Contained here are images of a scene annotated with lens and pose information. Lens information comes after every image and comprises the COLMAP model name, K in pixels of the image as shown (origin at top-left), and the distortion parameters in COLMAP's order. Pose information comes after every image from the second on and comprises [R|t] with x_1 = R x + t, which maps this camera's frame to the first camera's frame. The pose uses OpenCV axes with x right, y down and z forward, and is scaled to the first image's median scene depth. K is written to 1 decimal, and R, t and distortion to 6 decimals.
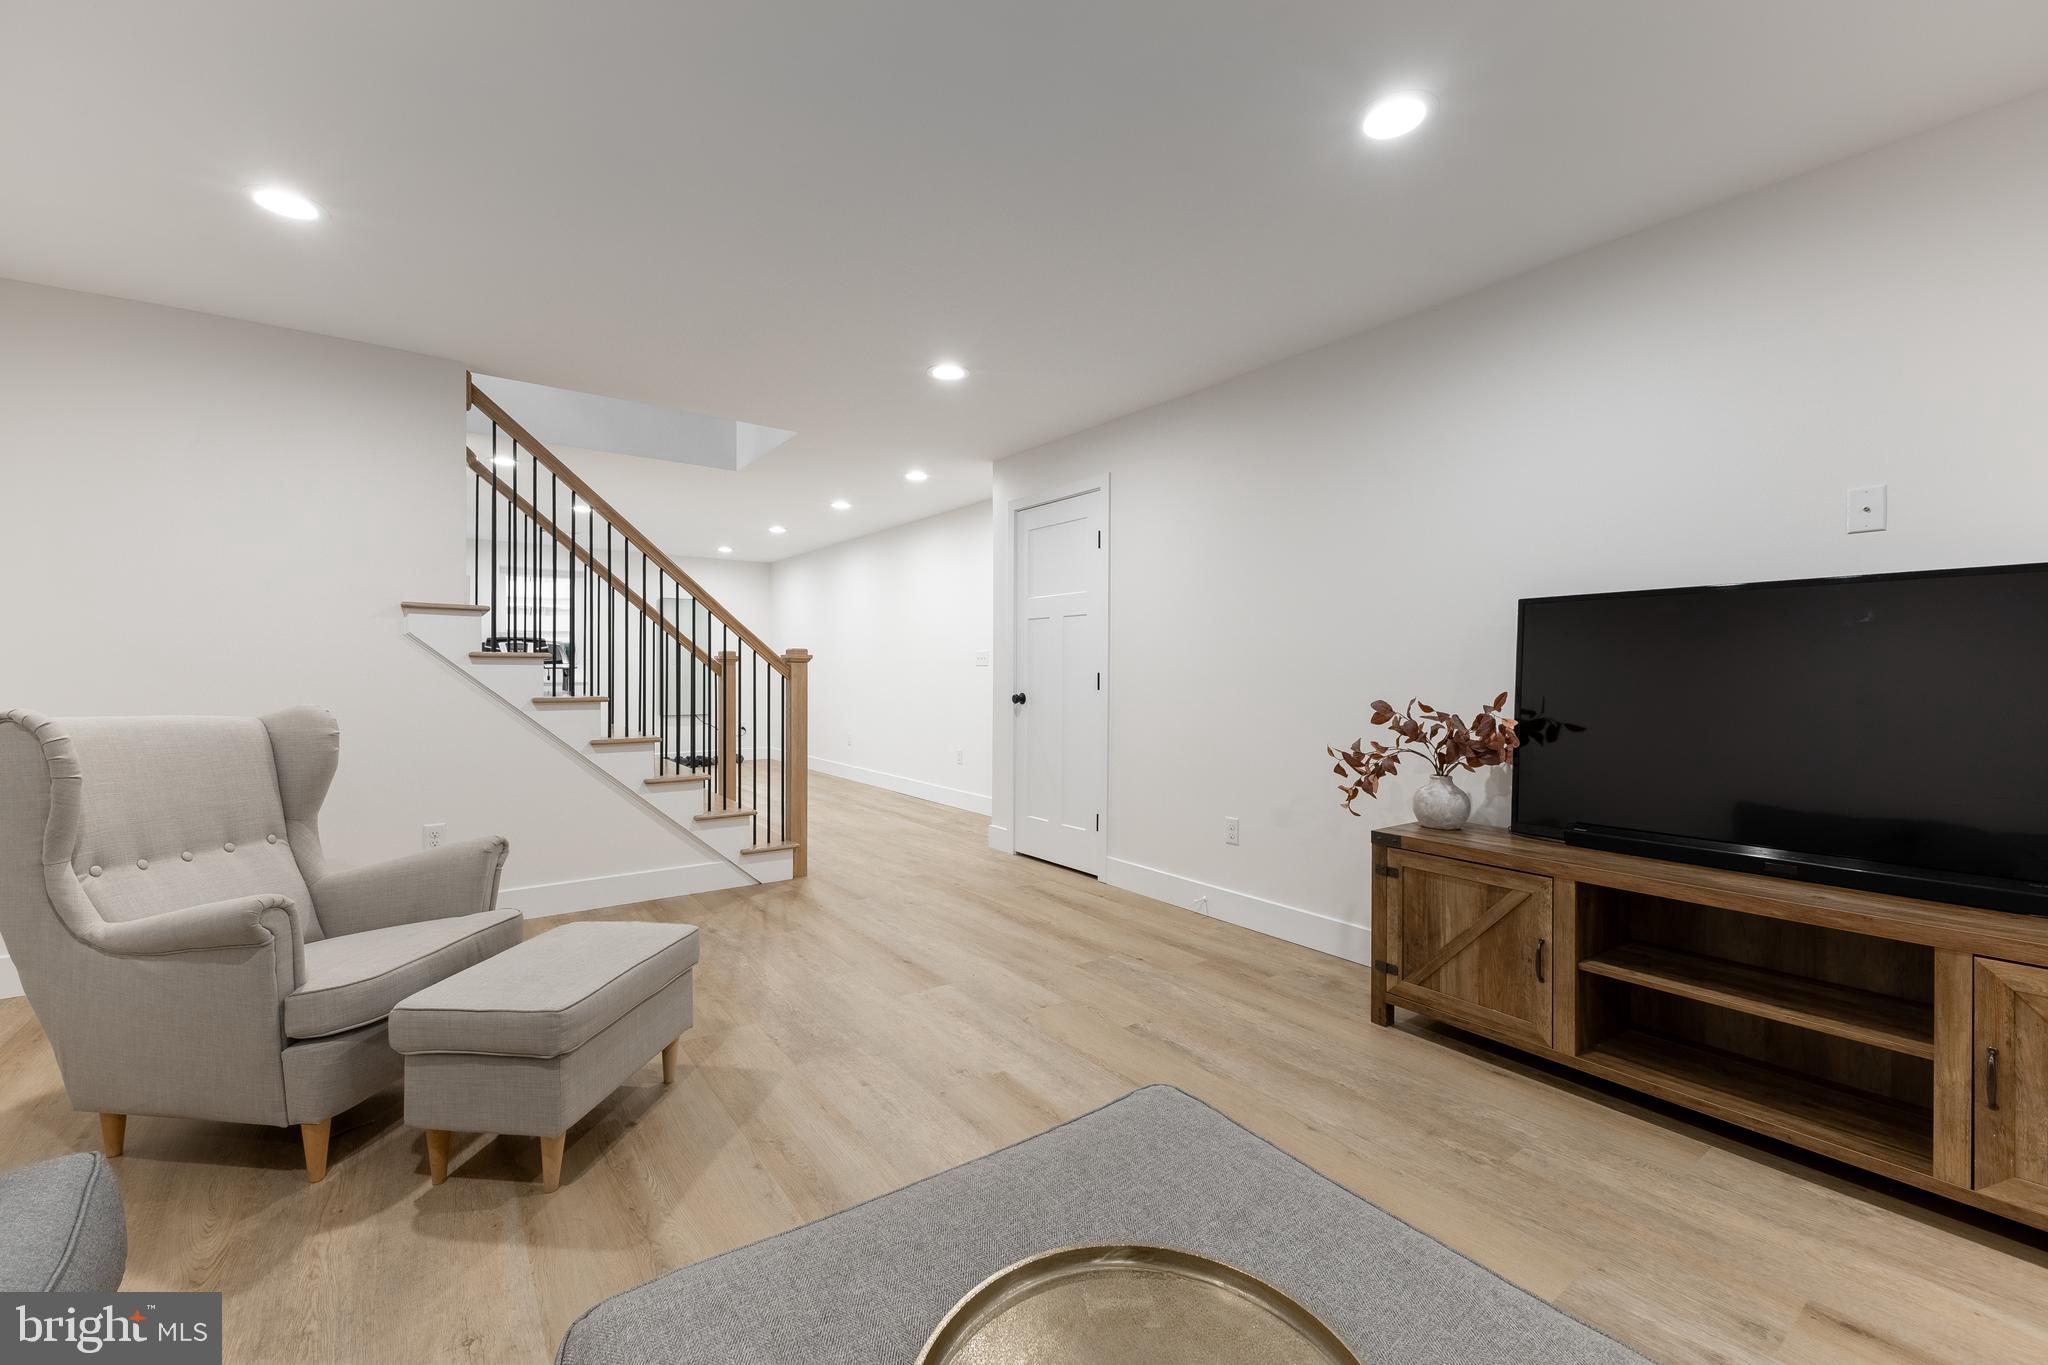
lens RADIAL K [[886.1, 0, 1023.0], [0, 886.1, 670.9], [0, 0, 1]] dist [-0.000140, 0.000011]
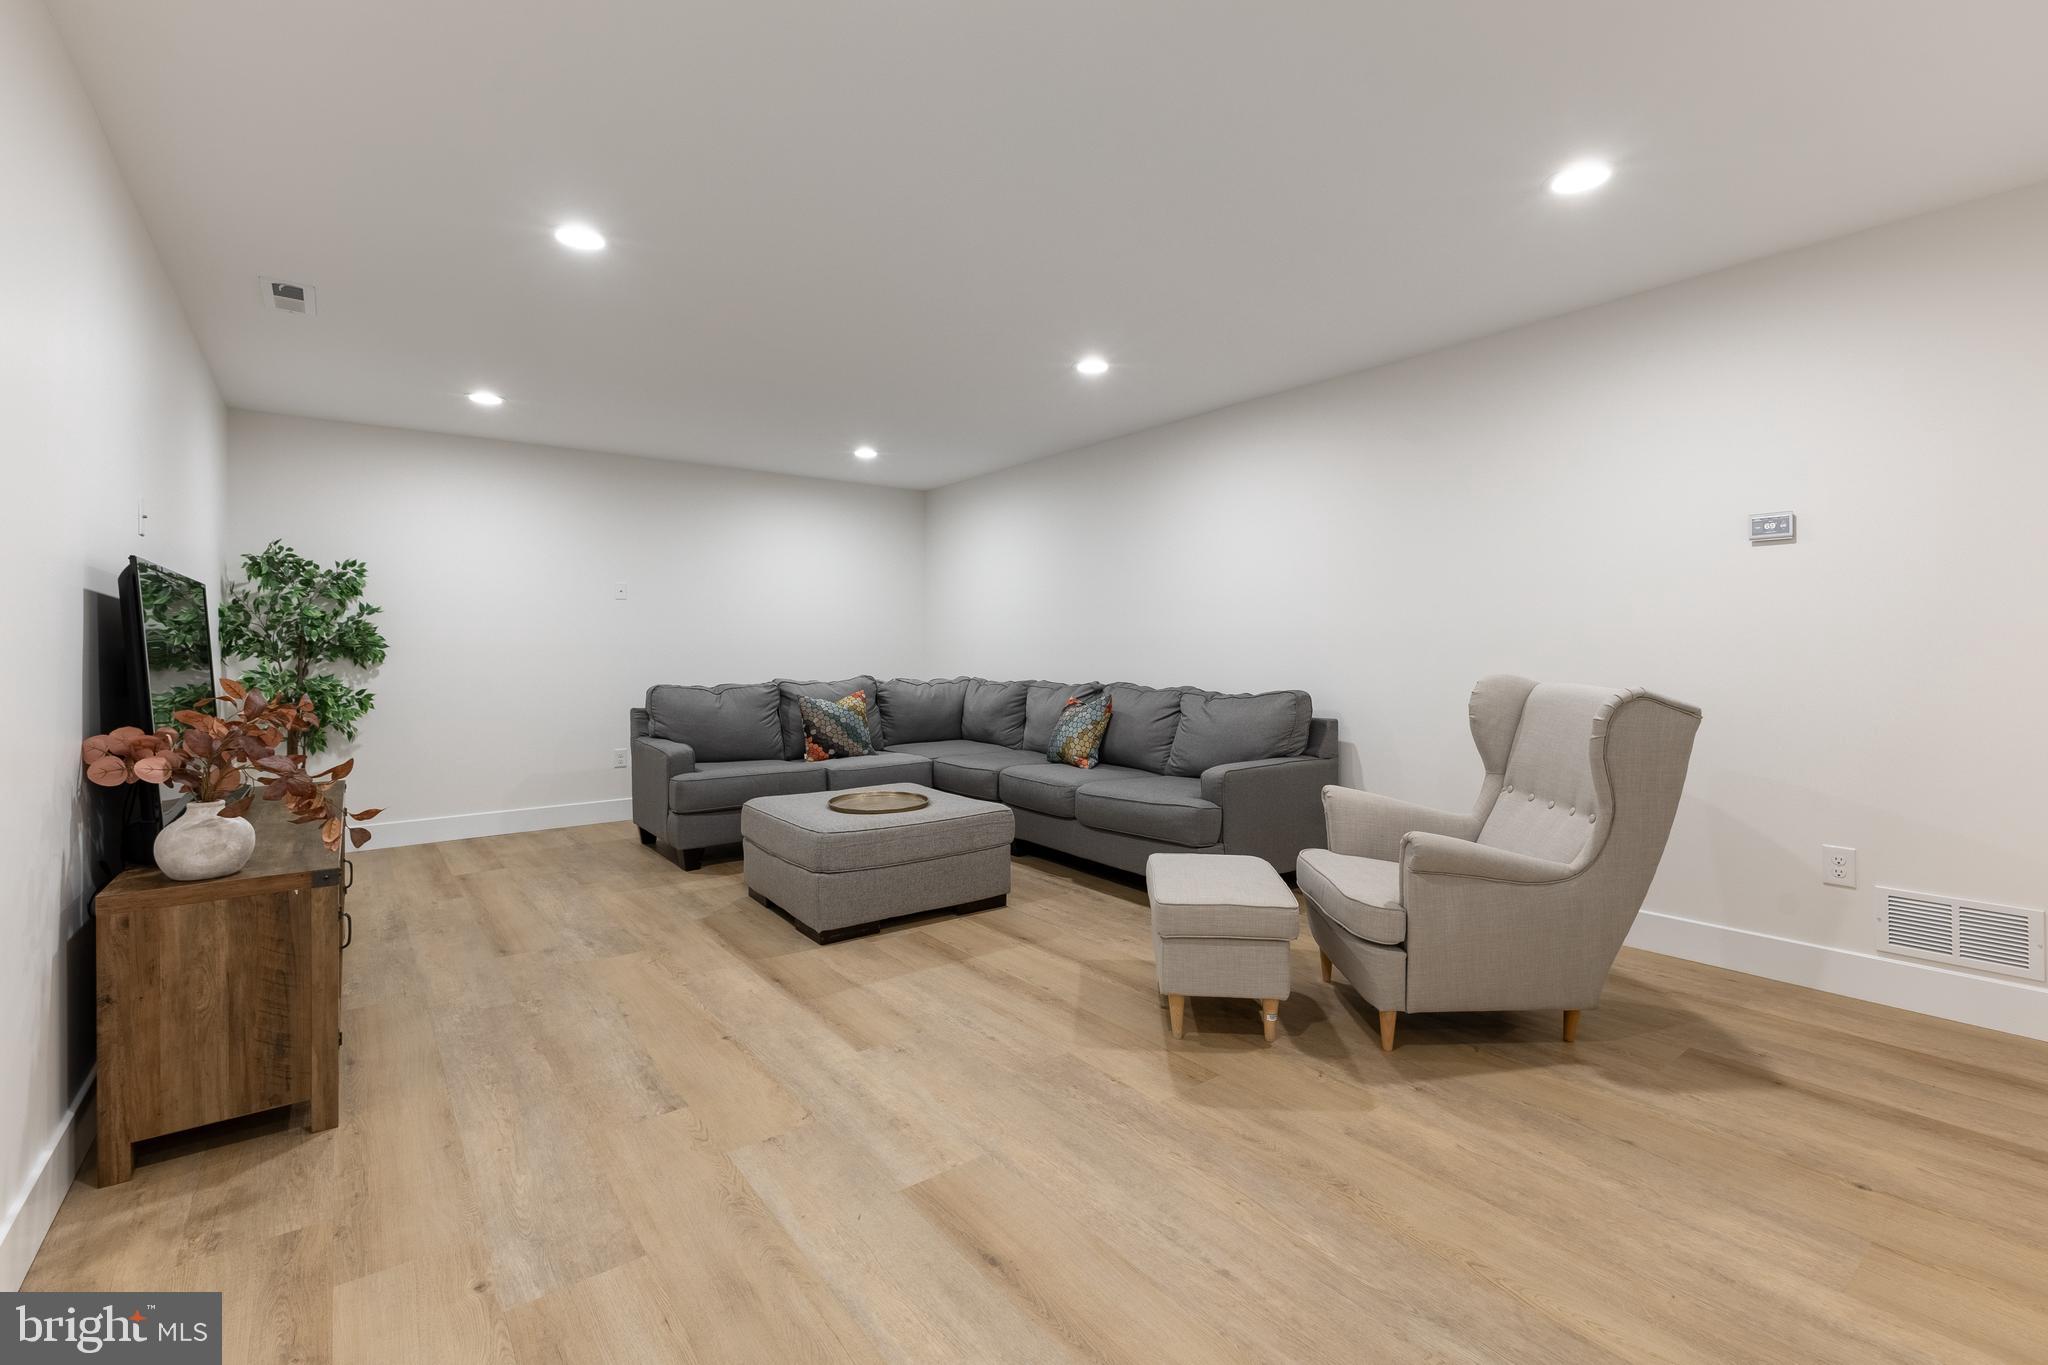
lens RADIAL K [[886.1, 0, 1025.8], [0, 886.1, 668.9], [0, 0, 1]] dist [-0.000140, 0.000011]
pose [[-0.999674, 0.002496, -0.025408, -0.174084], [0.001952, 0.999768, 0.021444, -0.001377], [0.025456, 0.021388, -0.999447, 1.855603]]
